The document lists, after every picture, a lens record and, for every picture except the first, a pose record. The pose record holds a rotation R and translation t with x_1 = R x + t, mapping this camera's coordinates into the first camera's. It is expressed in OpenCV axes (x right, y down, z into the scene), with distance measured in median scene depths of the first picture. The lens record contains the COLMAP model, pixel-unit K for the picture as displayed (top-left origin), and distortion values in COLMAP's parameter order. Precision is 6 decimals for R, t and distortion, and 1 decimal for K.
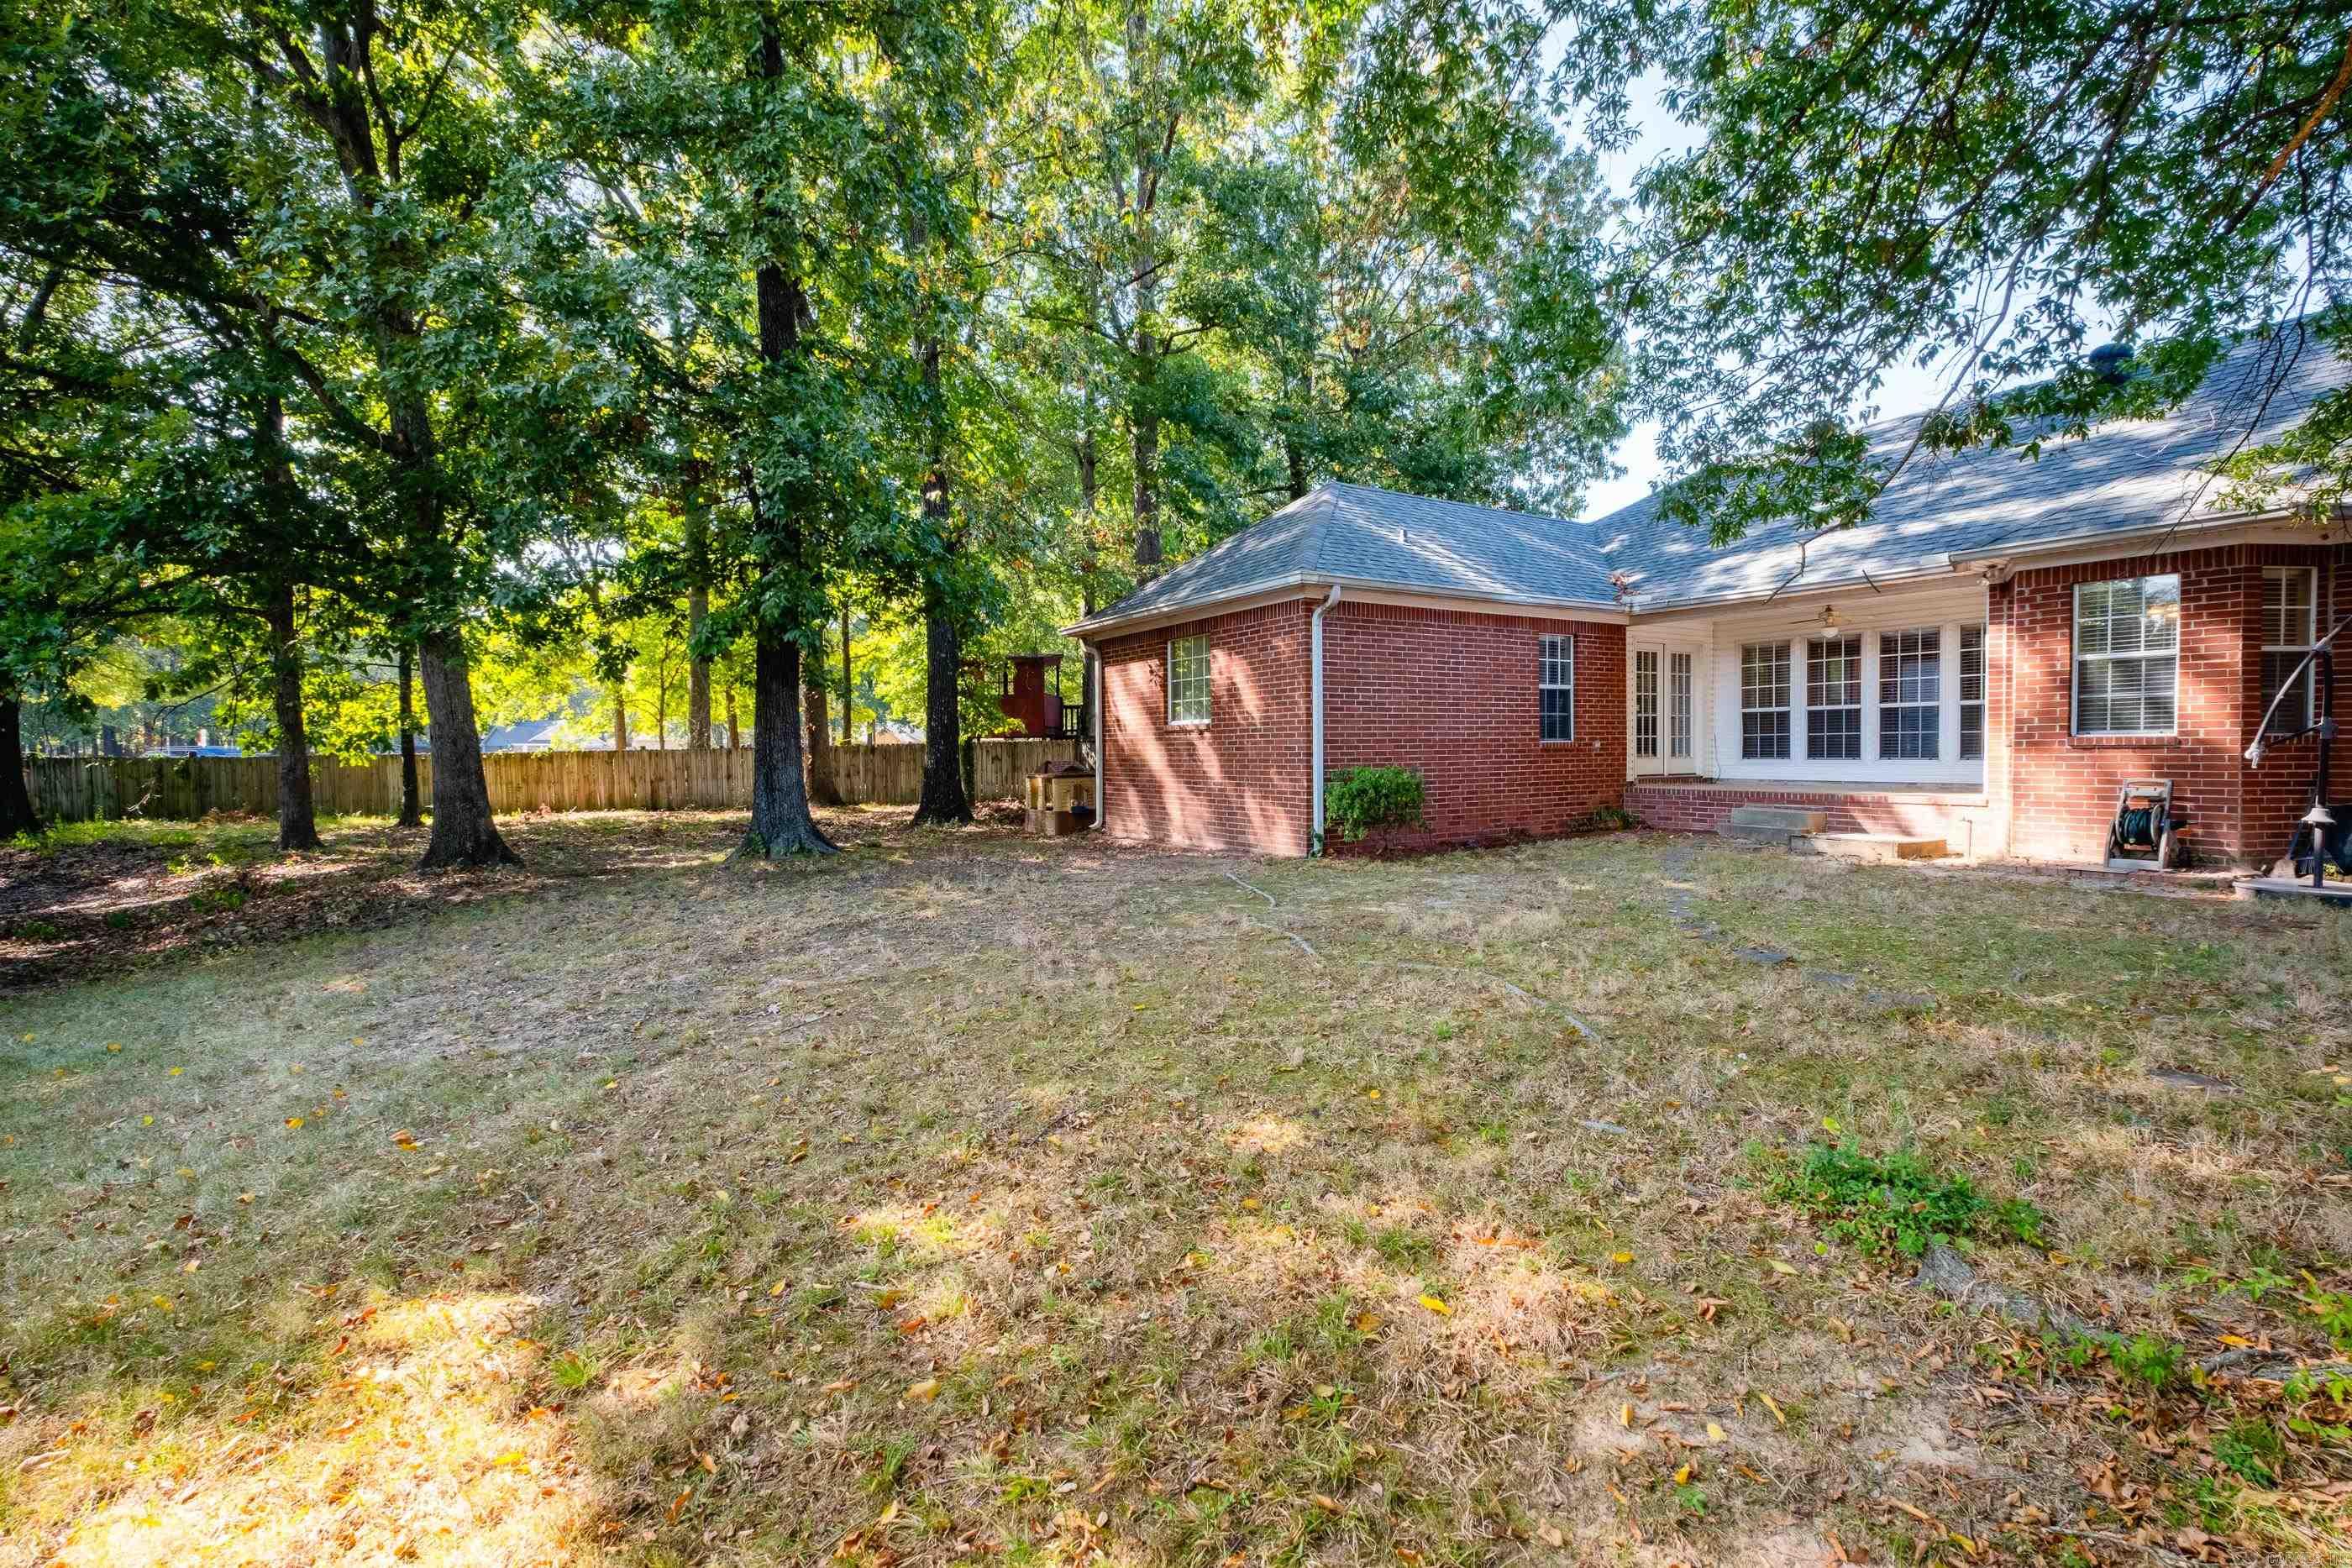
lens RADIAL K [[1031.0, 0, 1179.4], [0, 1031.0, 780.4], [0, 0, 1]] dist [0.002480, -0.000136]
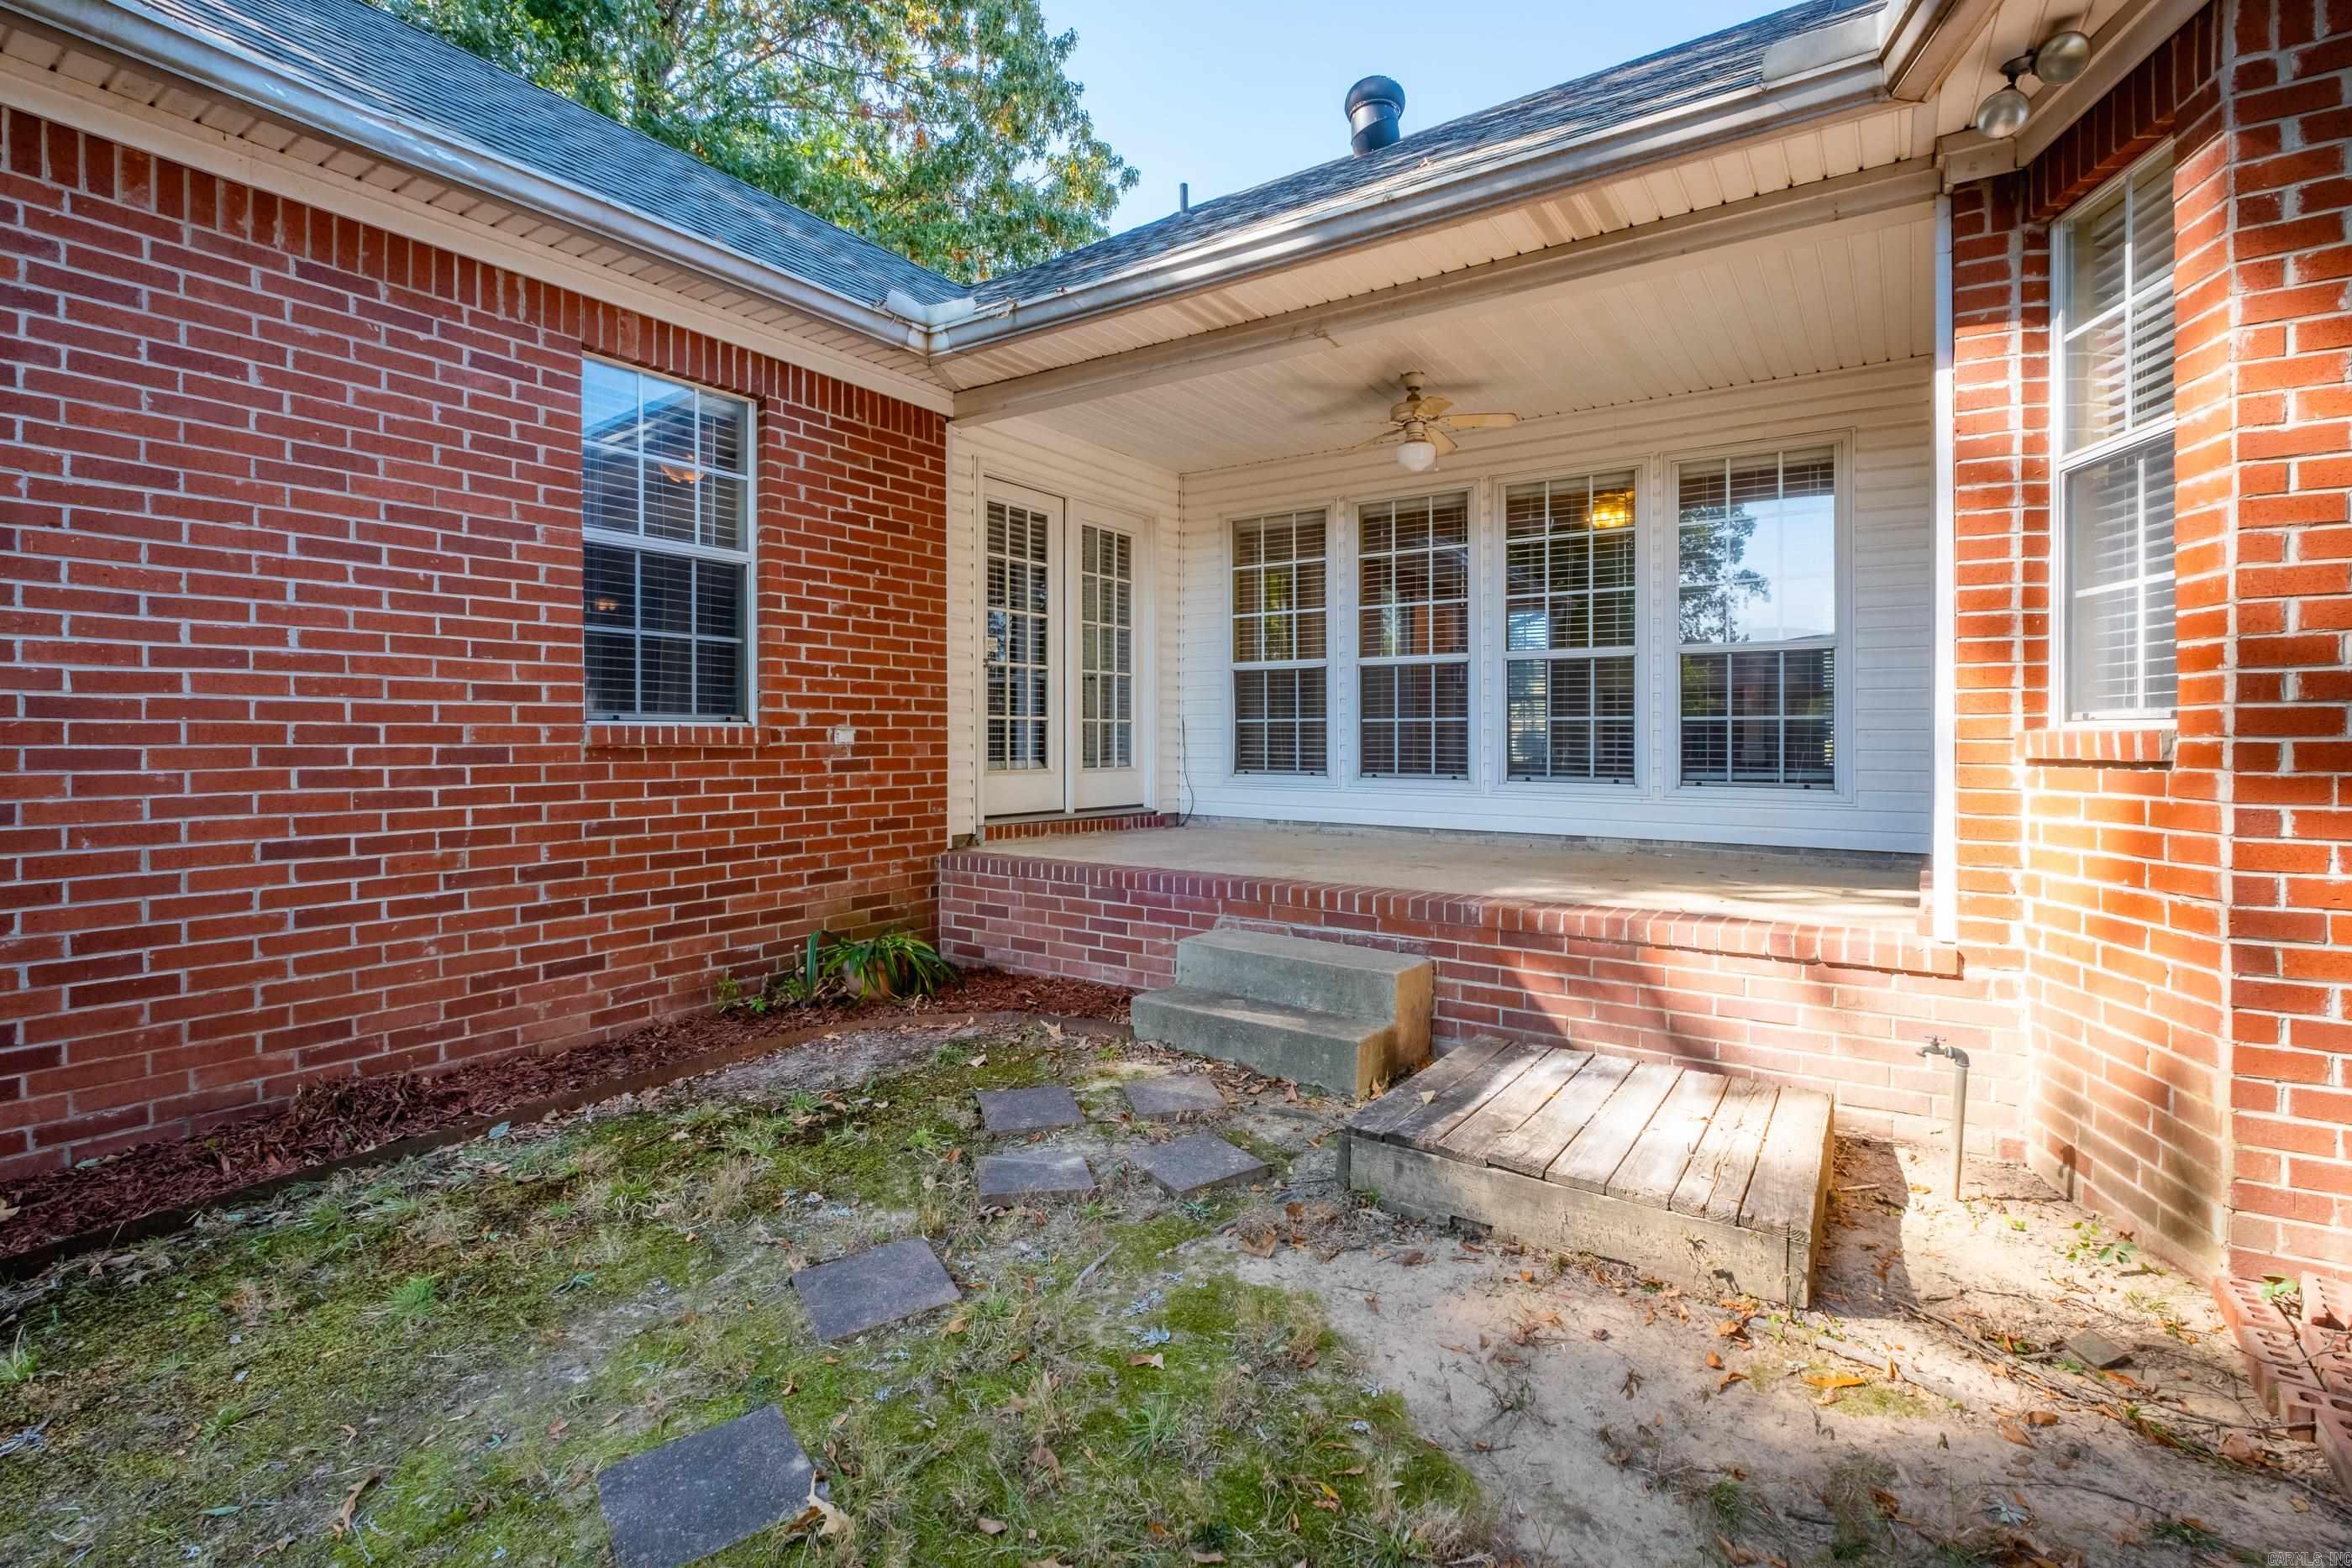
lens RADIAL K [[1089.4, 0, 1183.9], [0, 1089.4, 739.2], [0, 0, 1]] dist [-0.001057, -0.001559]
pose [[0.915522, 0.014504, 0.402007, 0.376878], [-0.001616, 0.999474, -0.032380, -0.022947], [-0.402266, 0.028995, 0.915064, 0.646608]]
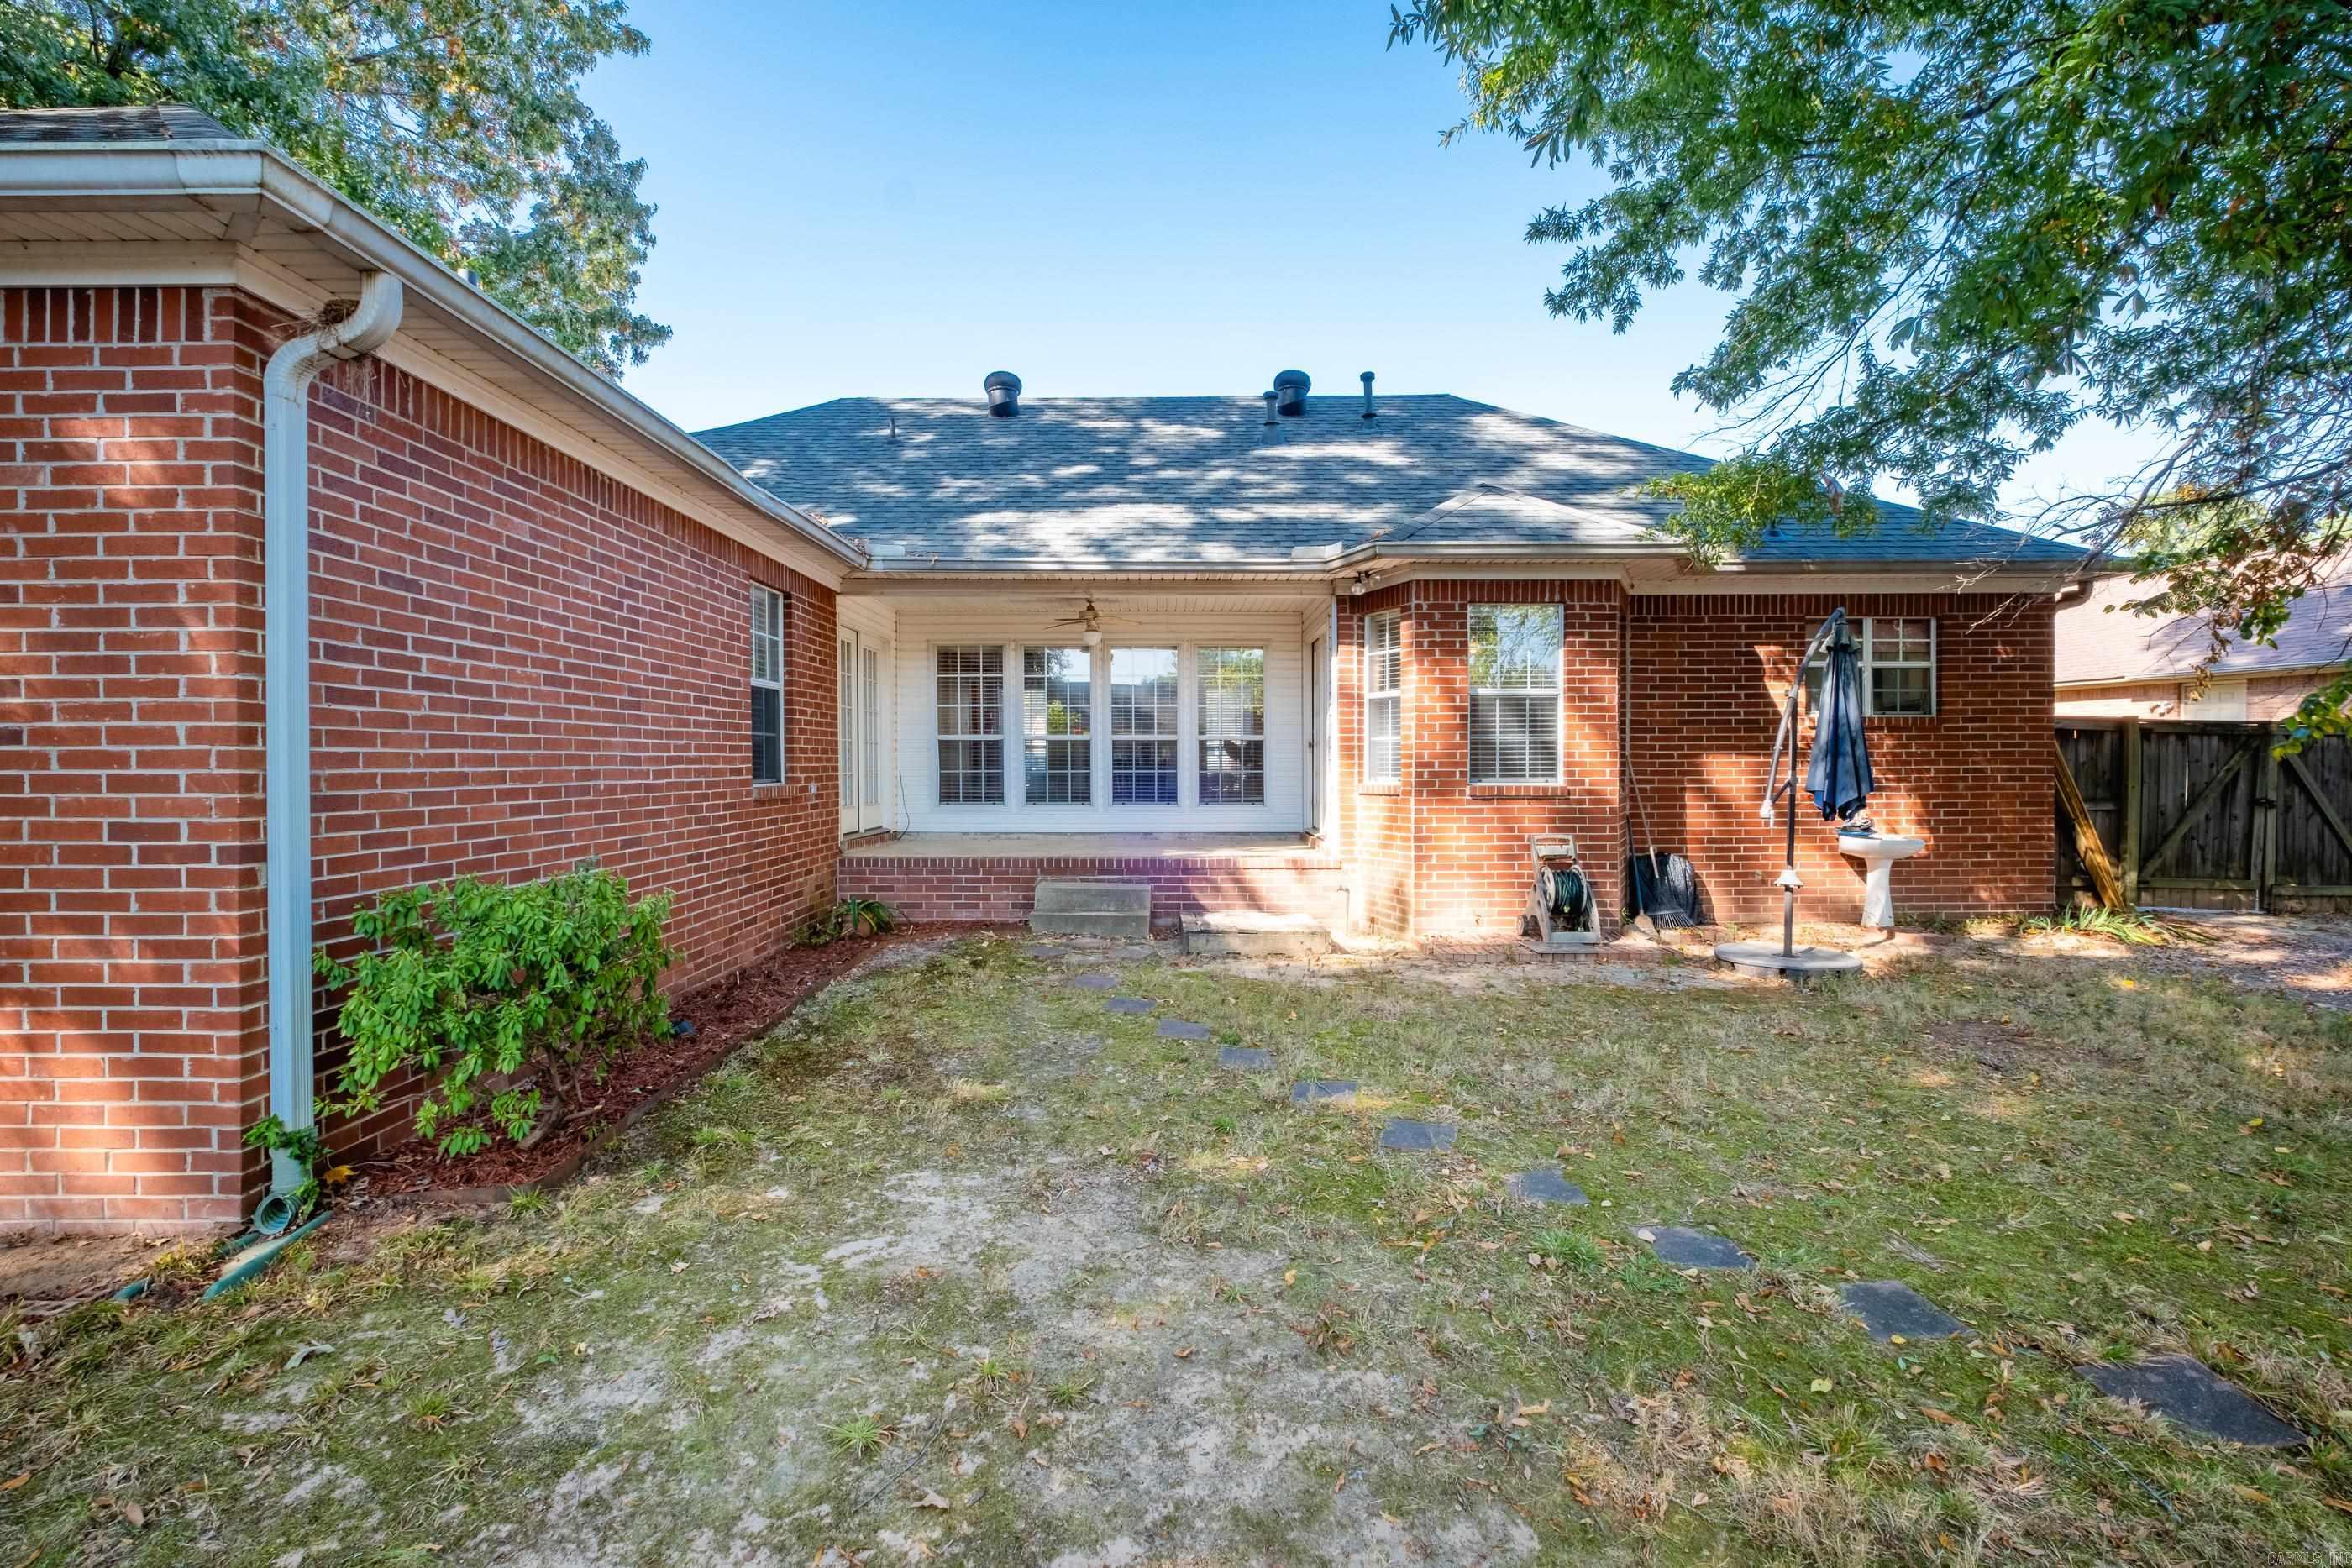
lens RADIAL K [[1049.1, 0, 1179.5], [0, 1049.1, 770.6], [0, 0, 1]] dist [-0.002483, -0.001189]
pose [[0.525239, 0.004292, 0.850944, 0.014053], [0.021868, 0.999589, -0.018540, -0.030821], [-0.850674, 0.028347, 0.524929, 0.535121]]
